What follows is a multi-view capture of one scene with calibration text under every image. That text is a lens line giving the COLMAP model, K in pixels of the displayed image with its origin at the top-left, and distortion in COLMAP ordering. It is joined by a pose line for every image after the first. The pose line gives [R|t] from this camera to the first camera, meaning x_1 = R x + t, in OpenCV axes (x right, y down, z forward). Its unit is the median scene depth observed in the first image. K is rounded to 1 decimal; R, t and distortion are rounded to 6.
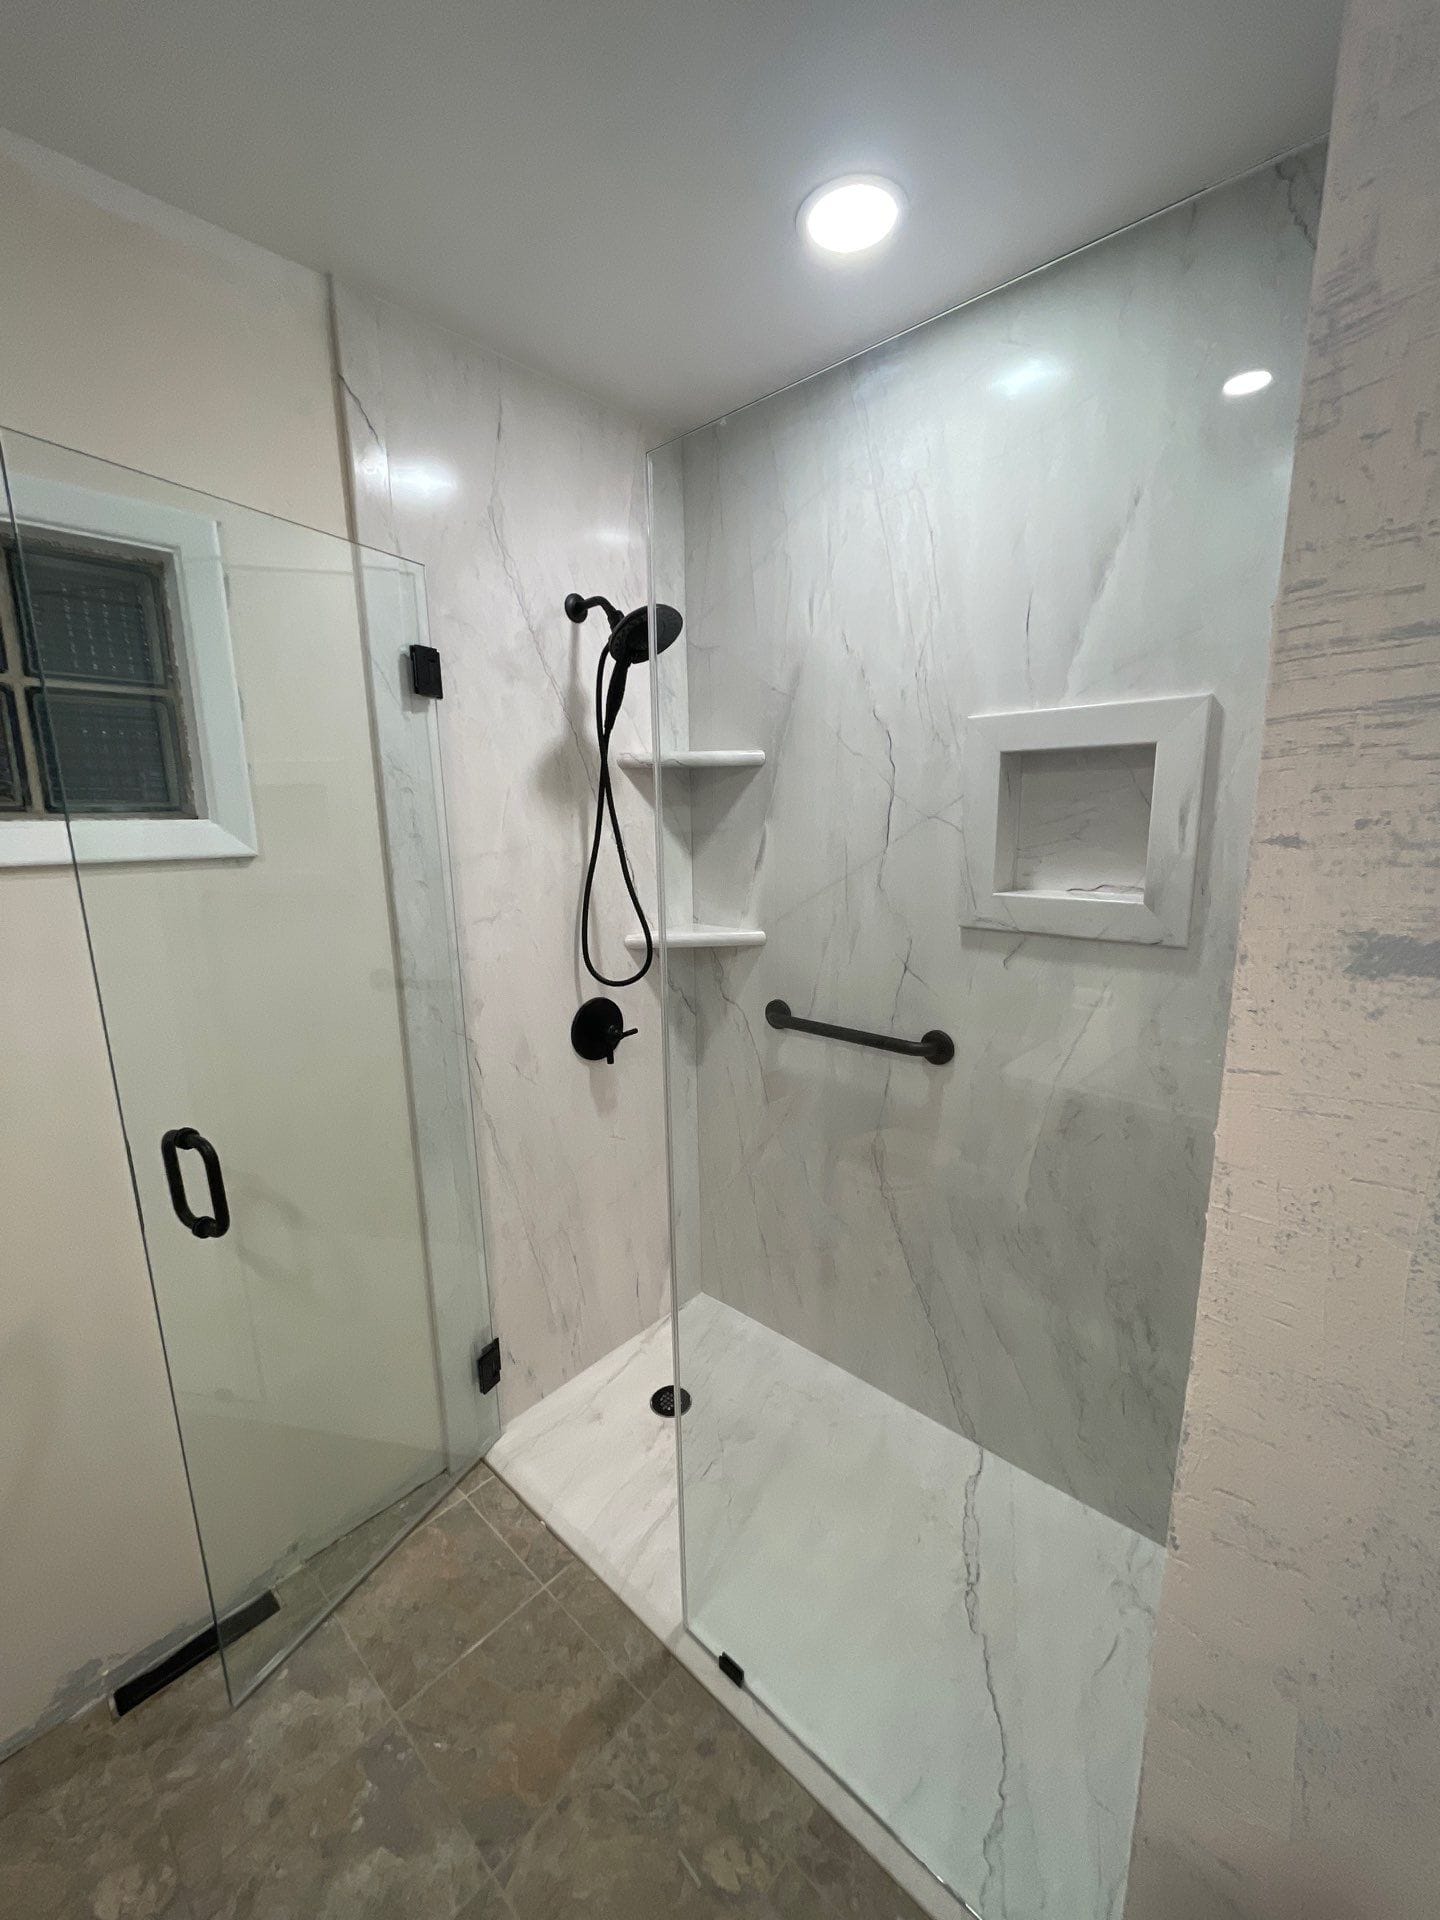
lens RADIAL K [[790.2, 0, 720.0], [0, 790.2, 960.0], [0, 0, 1]] dist [-0.001148, -0.000709]
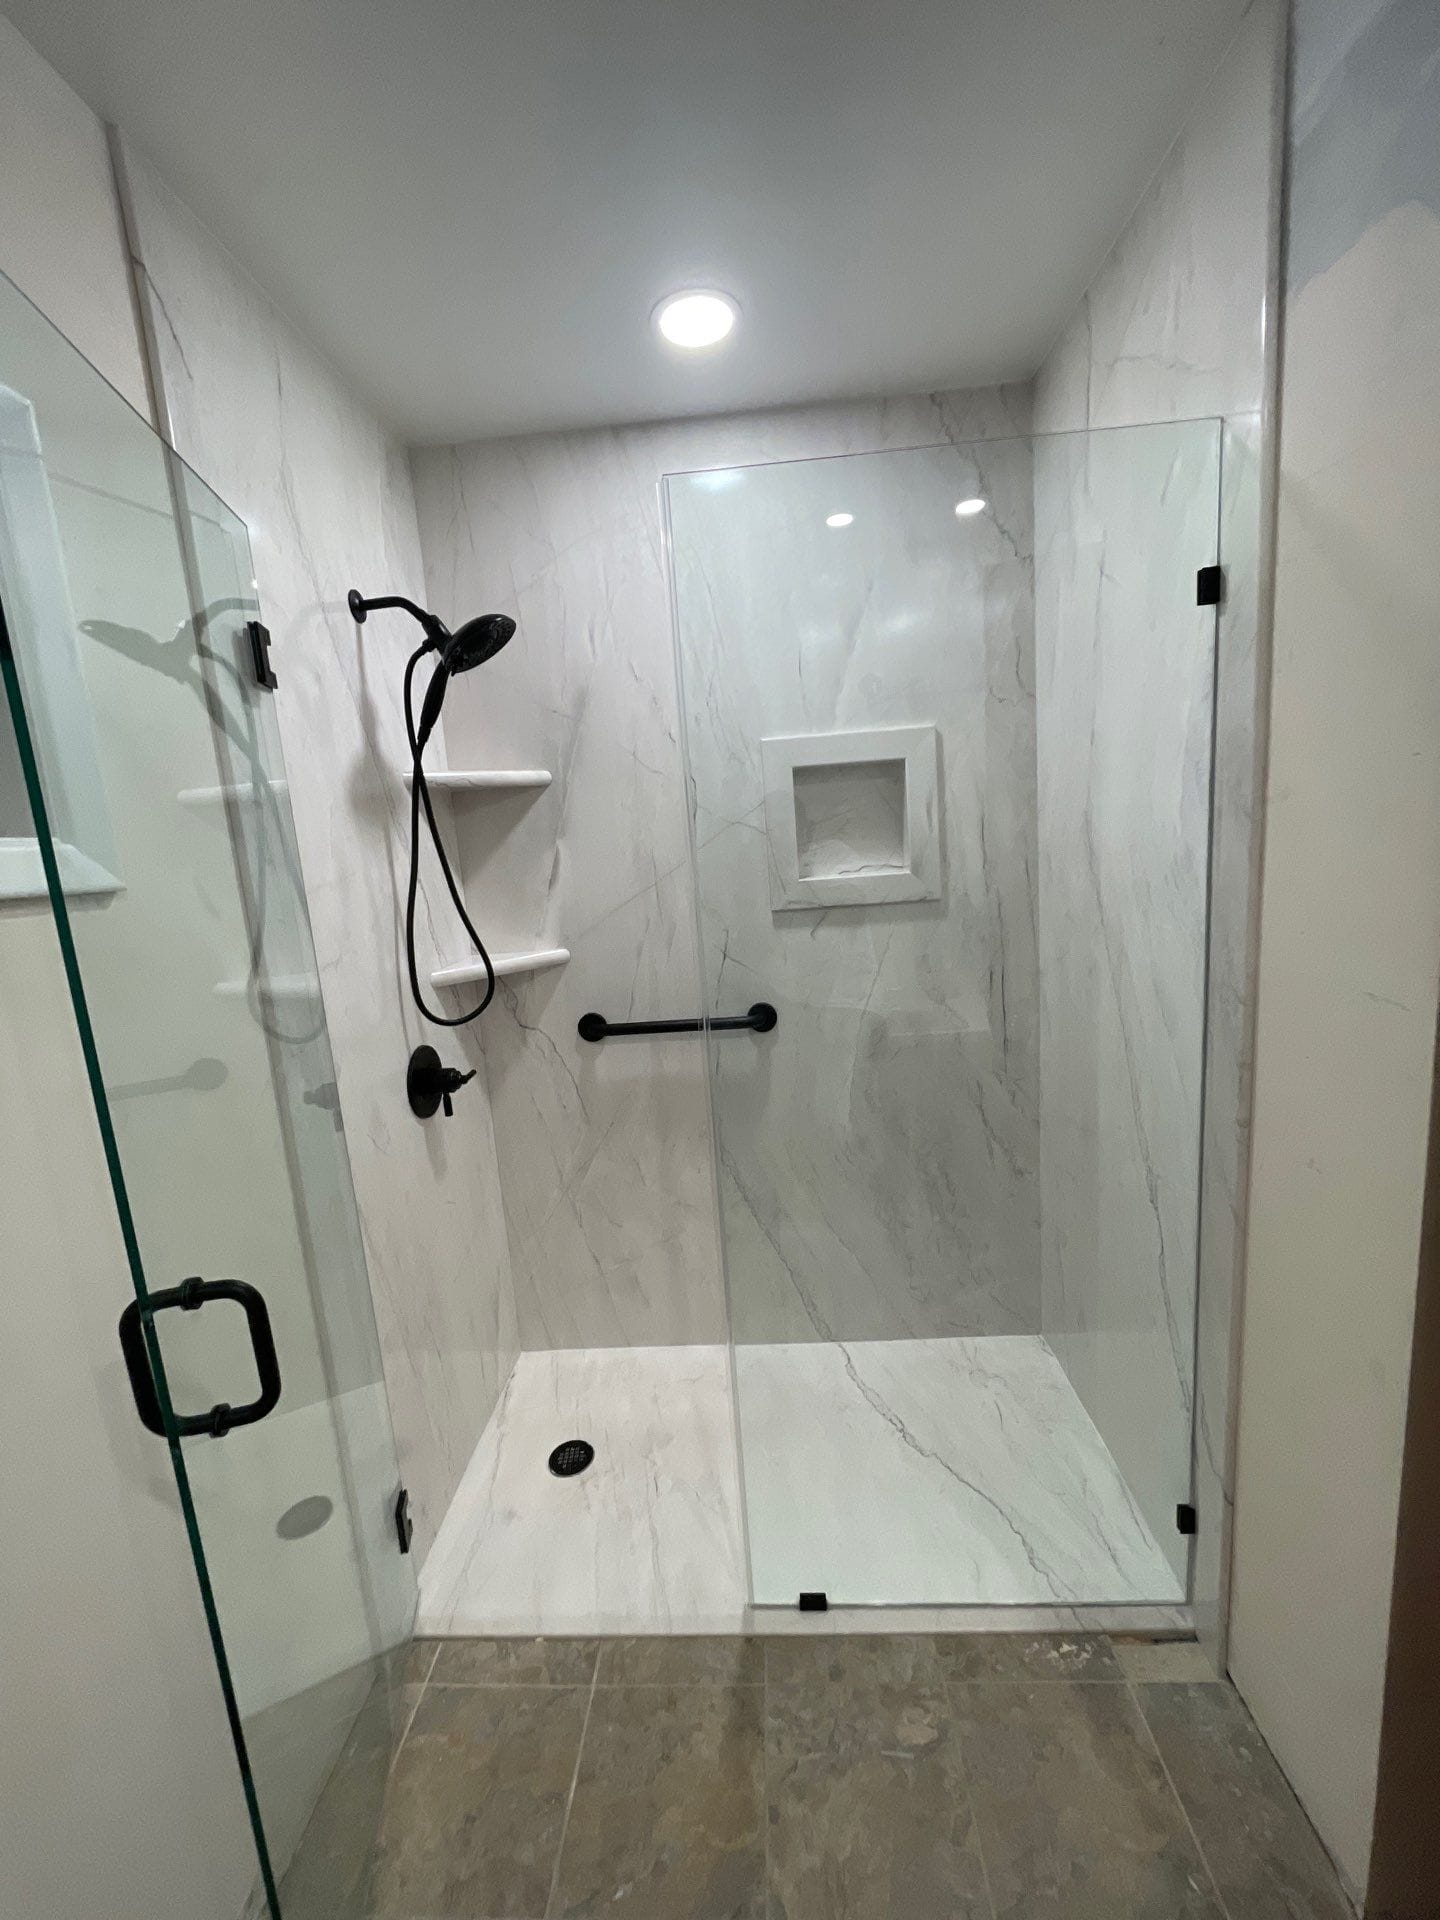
lens RADIAL K [[782.6, 0, 739.2], [0, 782.6, 957.2], [0, 0, 1]] dist [-0.000696, -0.000560]
pose [[0.762962, -0.137714, 0.631605, -0.514962], [0.181365, 0.983405, -0.004665, 0.023361], [-0.620481, 0.118111, 0.775277, 0.117137]]
